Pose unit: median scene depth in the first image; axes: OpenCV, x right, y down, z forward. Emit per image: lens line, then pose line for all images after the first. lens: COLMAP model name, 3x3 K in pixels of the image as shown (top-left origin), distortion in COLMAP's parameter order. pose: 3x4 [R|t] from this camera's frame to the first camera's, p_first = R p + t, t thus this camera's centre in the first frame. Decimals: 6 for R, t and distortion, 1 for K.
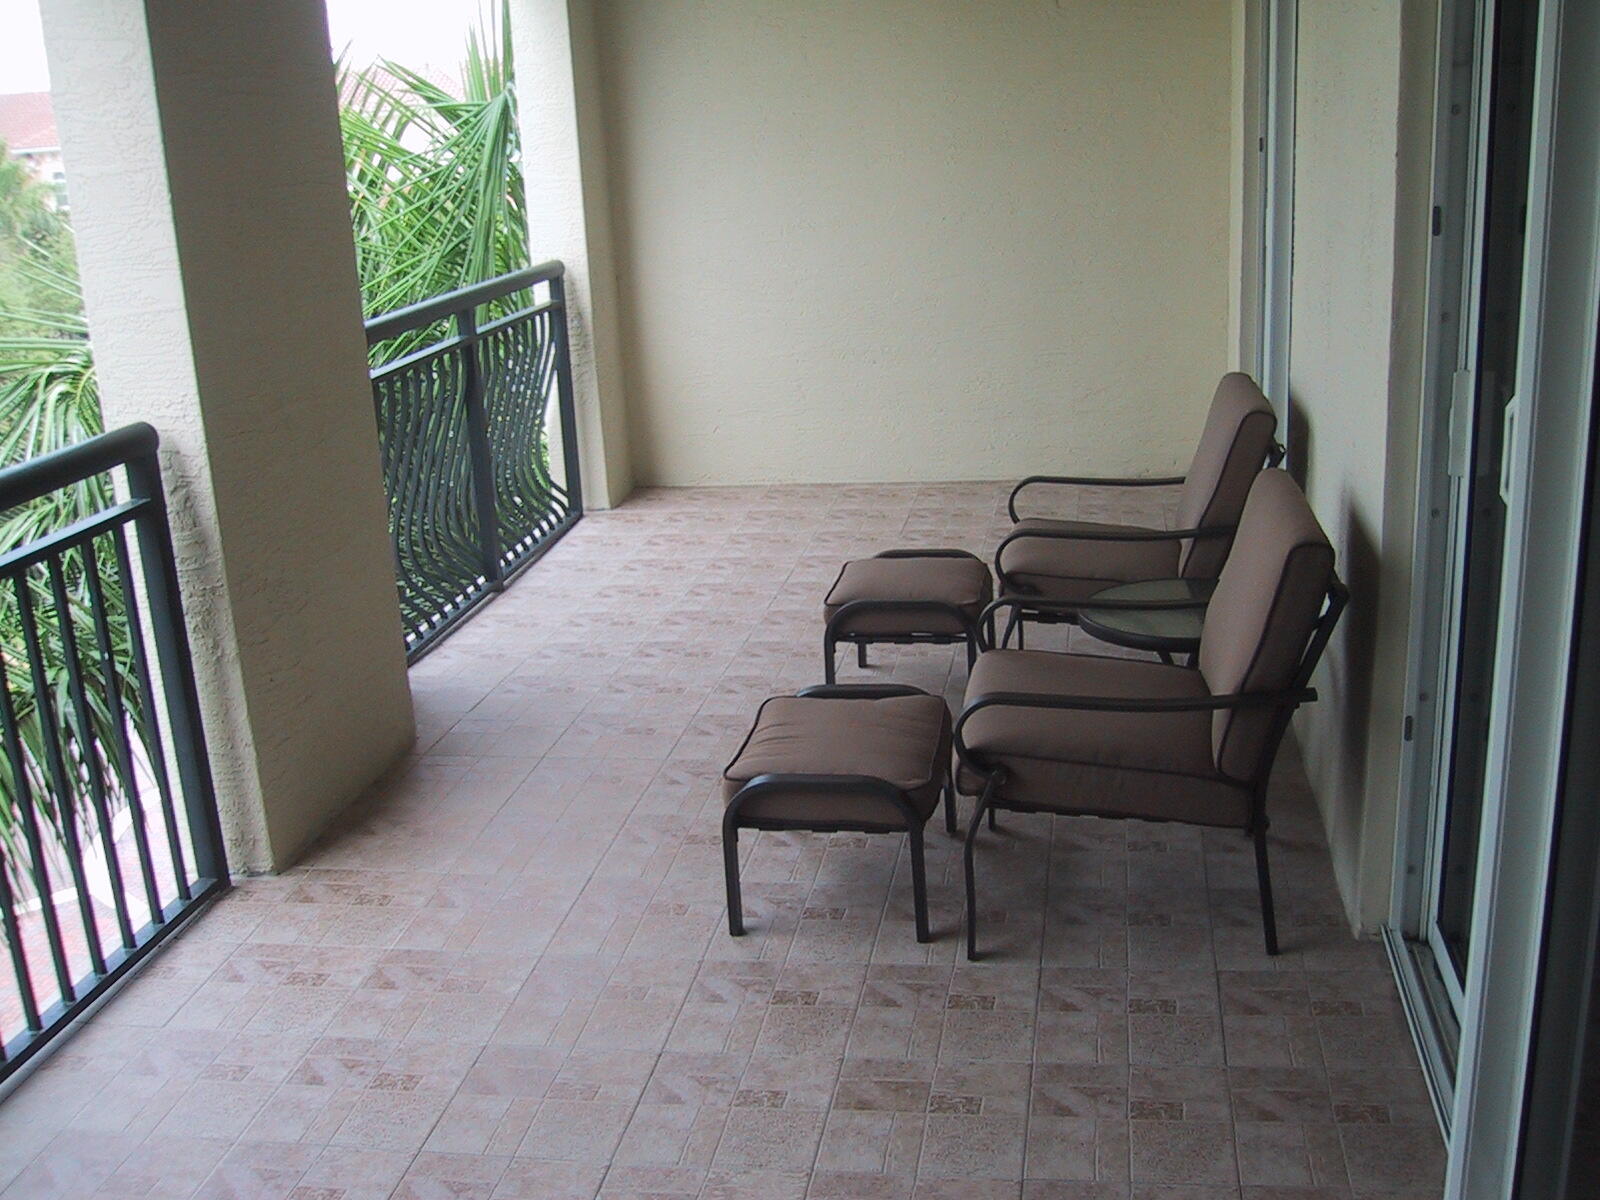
lens RADIAL K [[1662.7, 0, 838.7], [0, 1662.7, 599.9], [0, 0, 1]] dist [-0.088175, 0.044159]
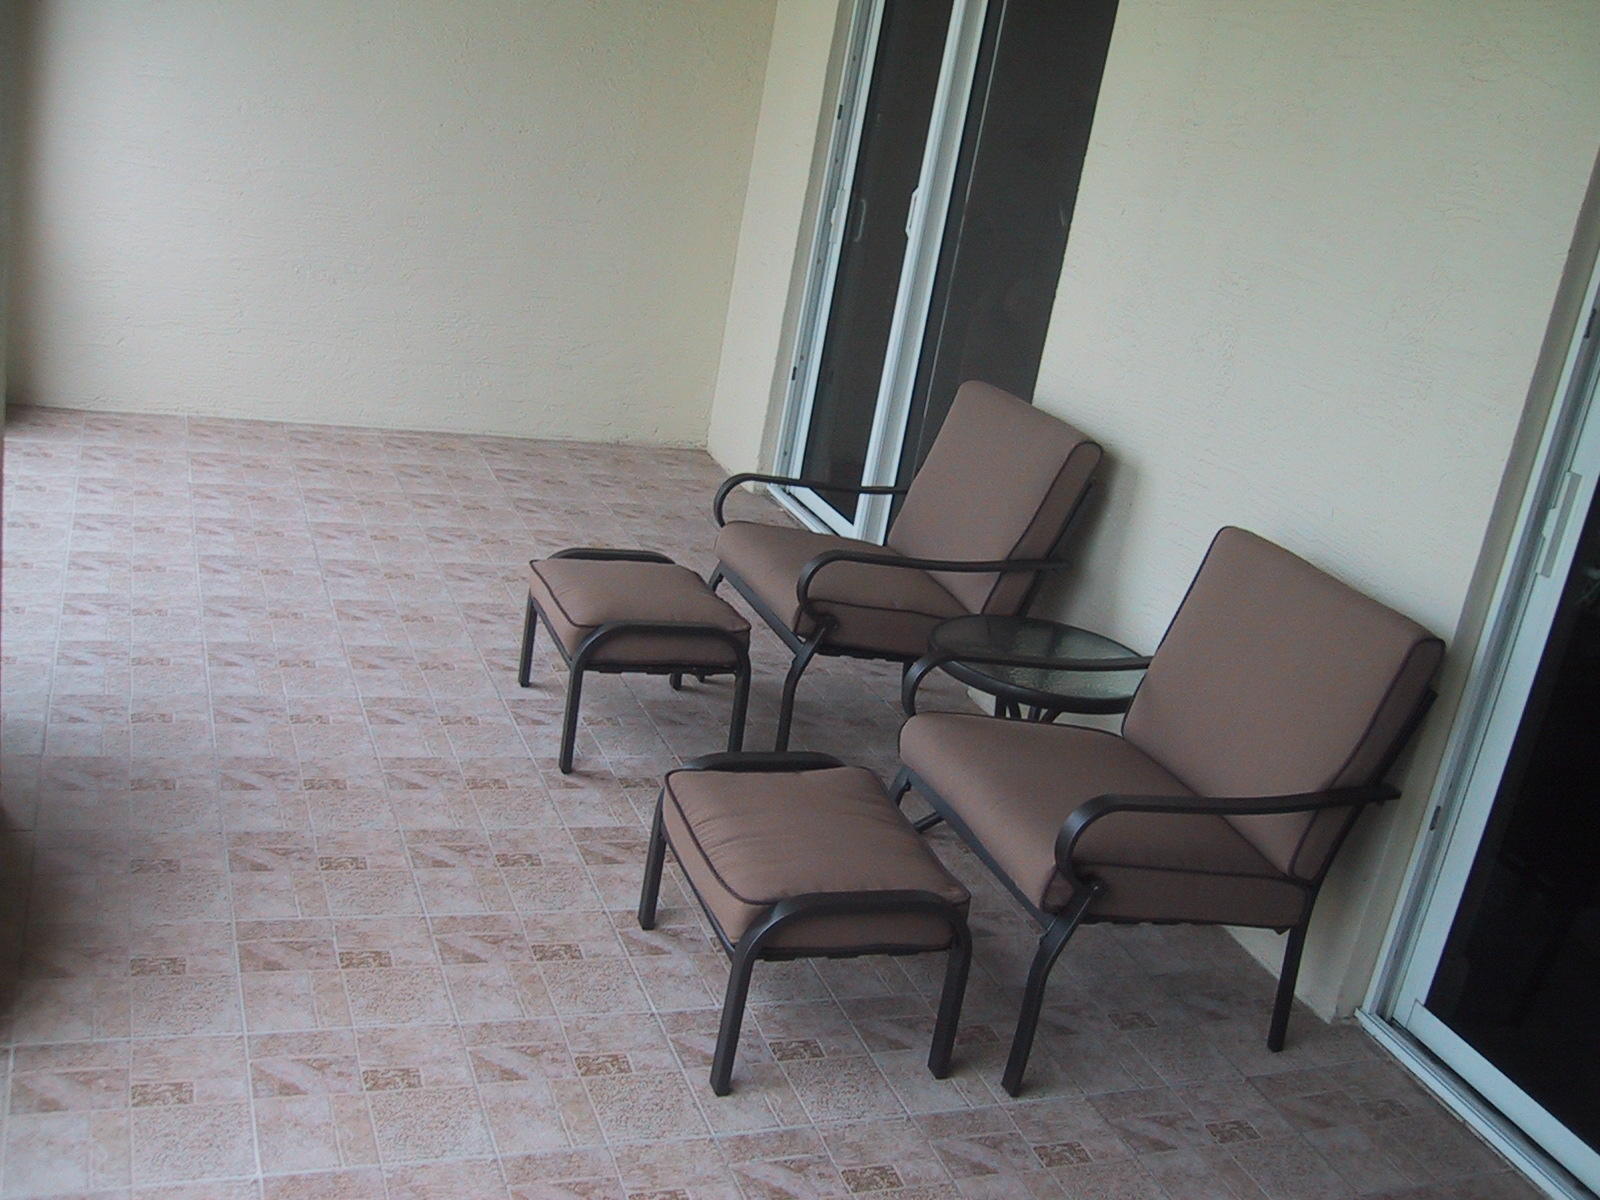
lens RADIAL K [[1662.7, 0, 838.7], [0, 1662.7, 599.9], [0, 0, 1]] dist [-0.088175, 0.044159]
pose [[0.841316, 0.029421, 0.539742, -0.310298], [-0.058519, 0.997606, 0.036837, -0.043117], [-0.537366, -0.062576, 0.841024, 0.233513]]
